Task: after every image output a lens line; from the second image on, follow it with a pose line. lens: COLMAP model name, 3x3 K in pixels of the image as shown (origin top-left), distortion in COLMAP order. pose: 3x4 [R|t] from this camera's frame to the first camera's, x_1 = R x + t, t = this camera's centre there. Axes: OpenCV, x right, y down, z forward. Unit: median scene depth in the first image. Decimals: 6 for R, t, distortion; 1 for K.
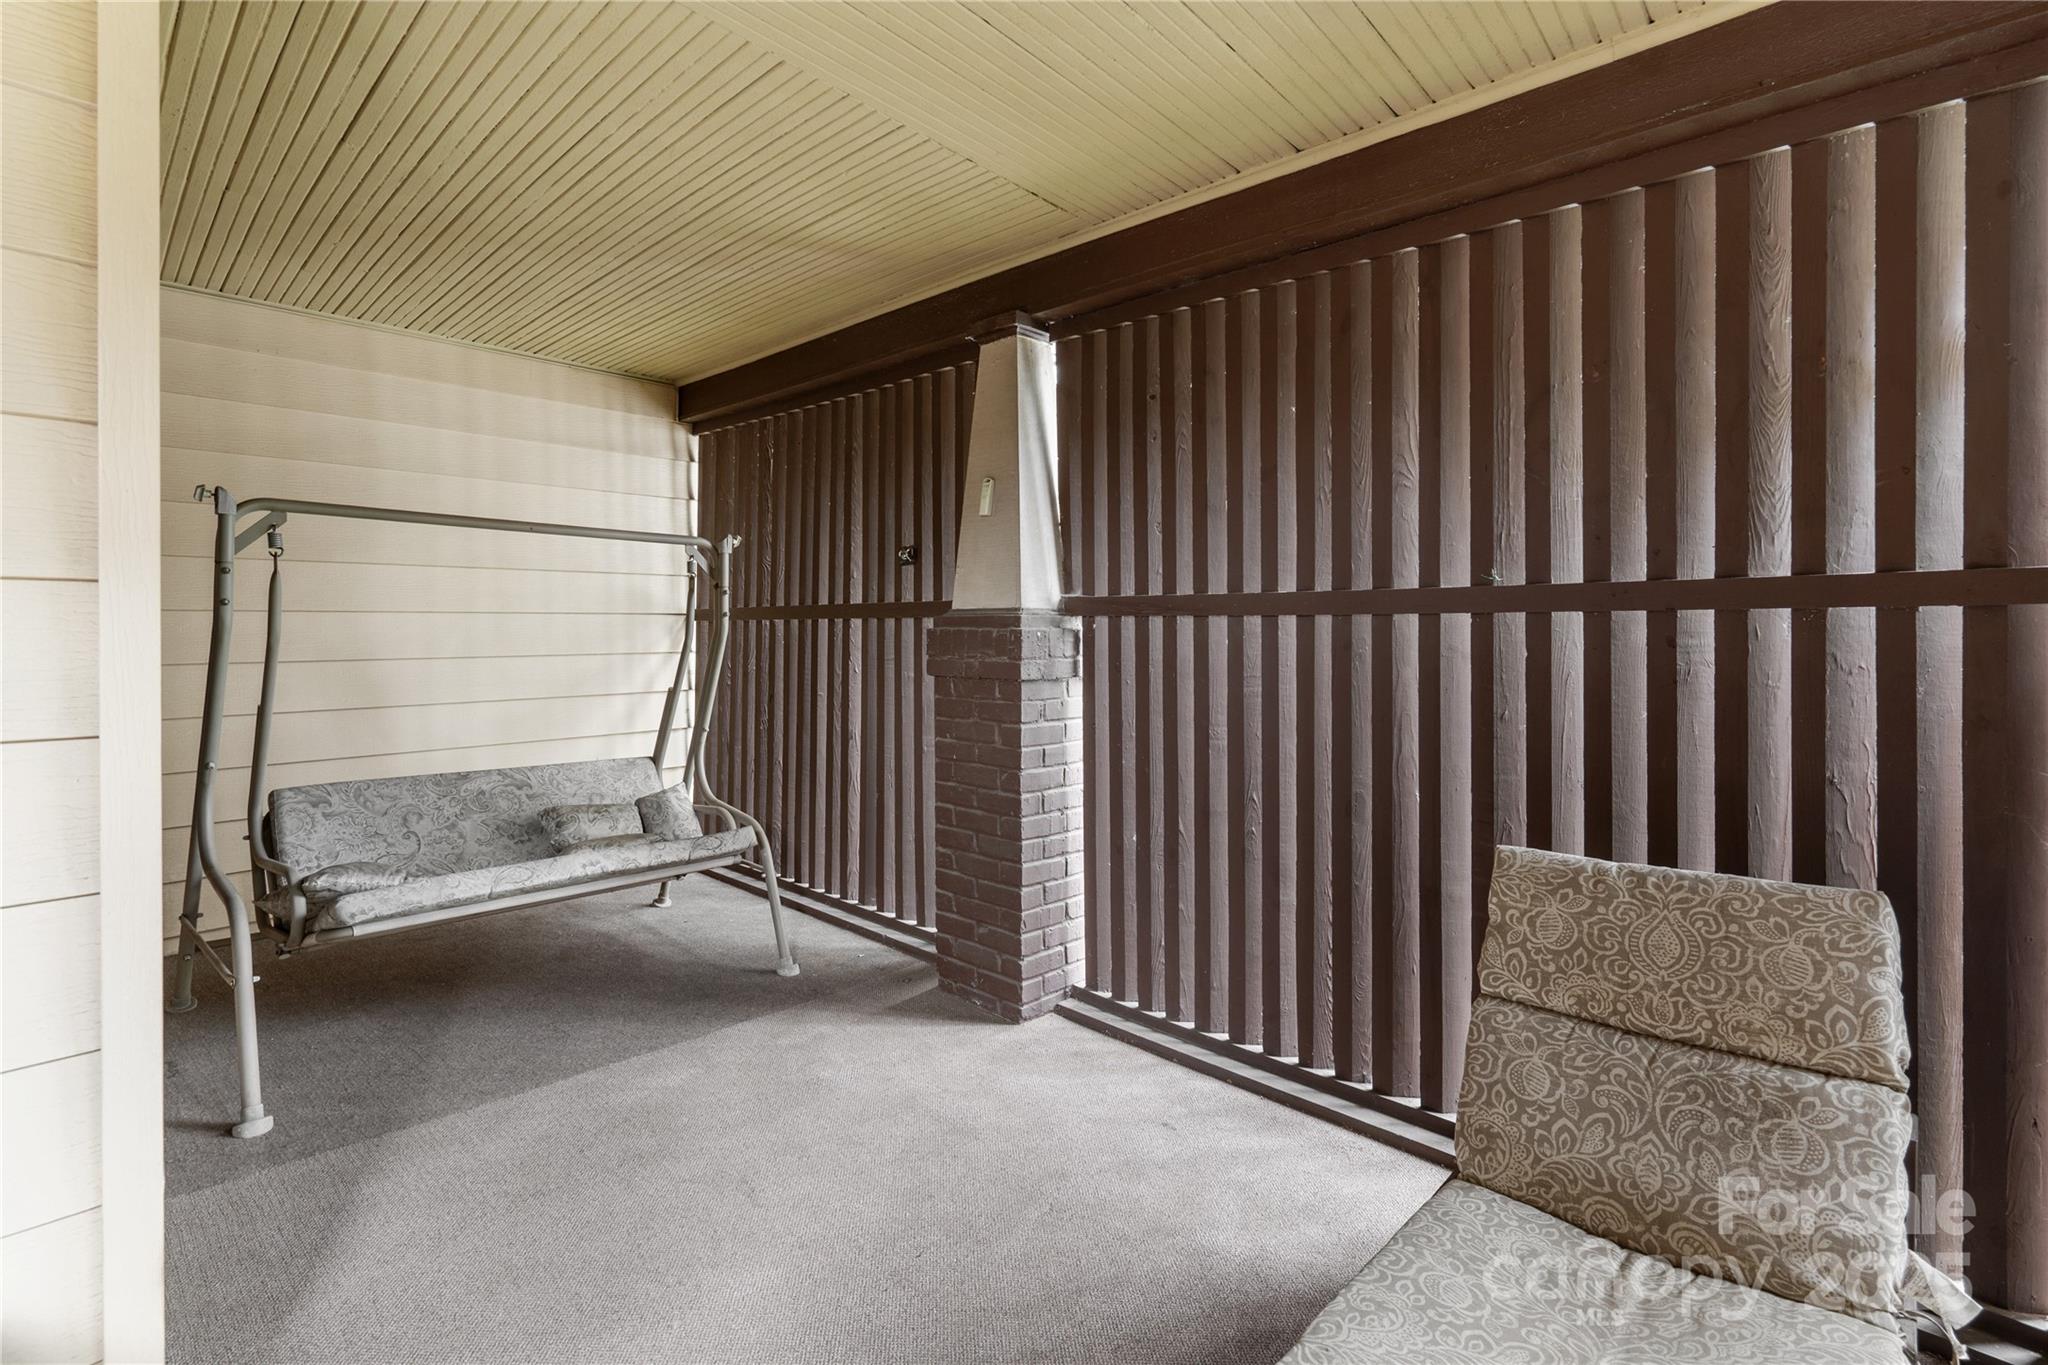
lens RADIAL K [[951.5, 0, 1028.0], [0, 951.5, 587.1], [0, 0, 1]] dist [-0.003054, 0.009763]
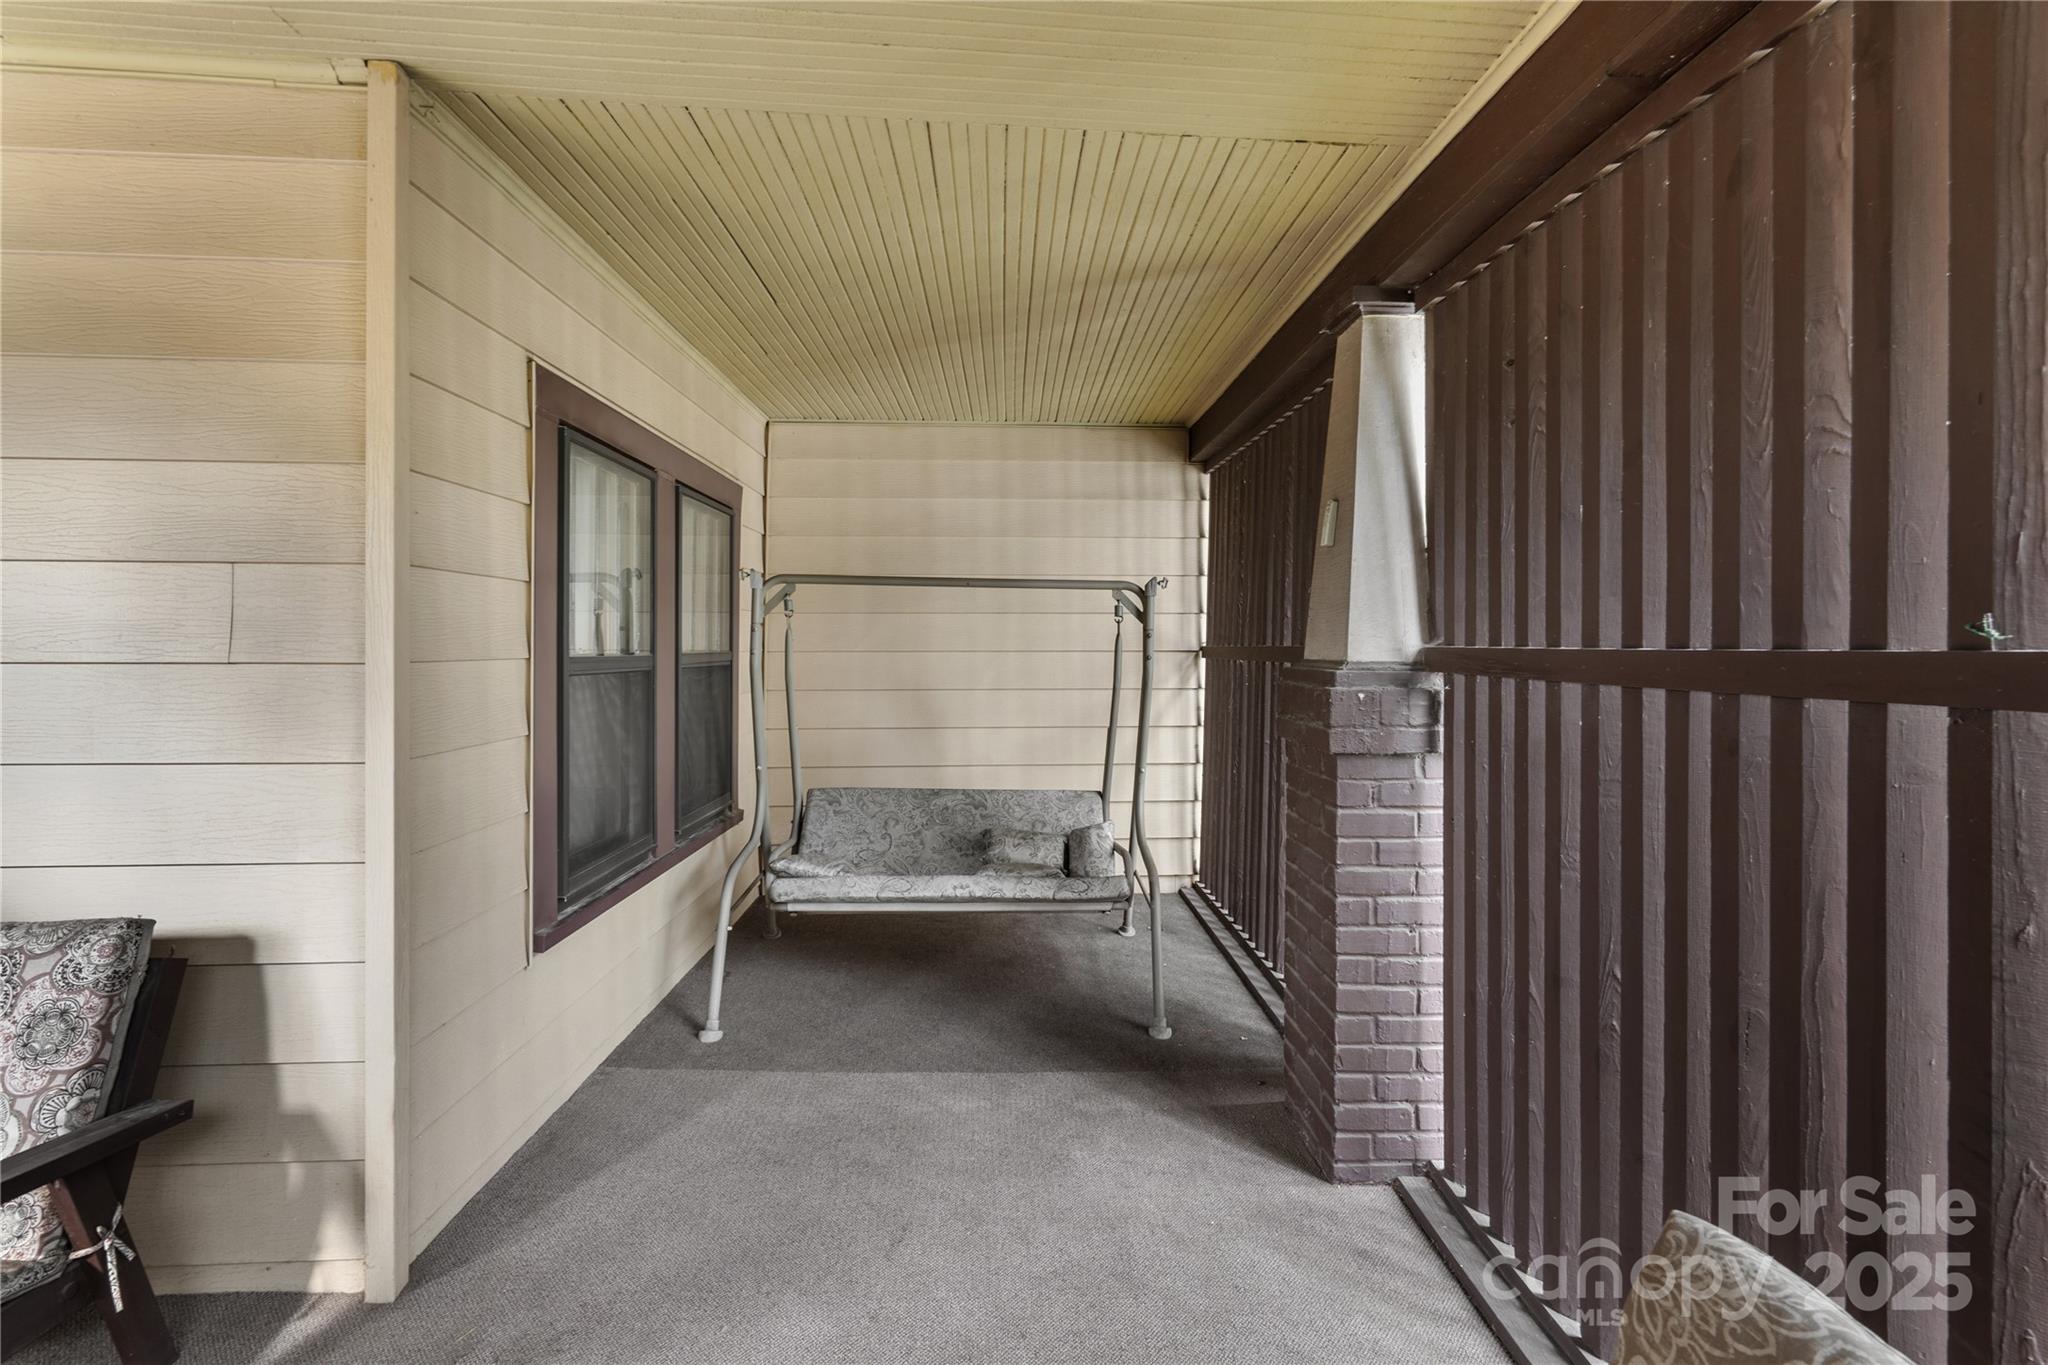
lens RADIAL K [[939.7, 0, 1025.6], [0, 939.7, 617.5], [0, 0, 1]] dist [-0.004804, 0.007978]
pose [[0.722895, -0.017418, -0.690739, 0.333079], [0.025765, 0.999666, 0.001757, -0.022594], [0.690478, -0.019067, 0.723102, 0.241842]]
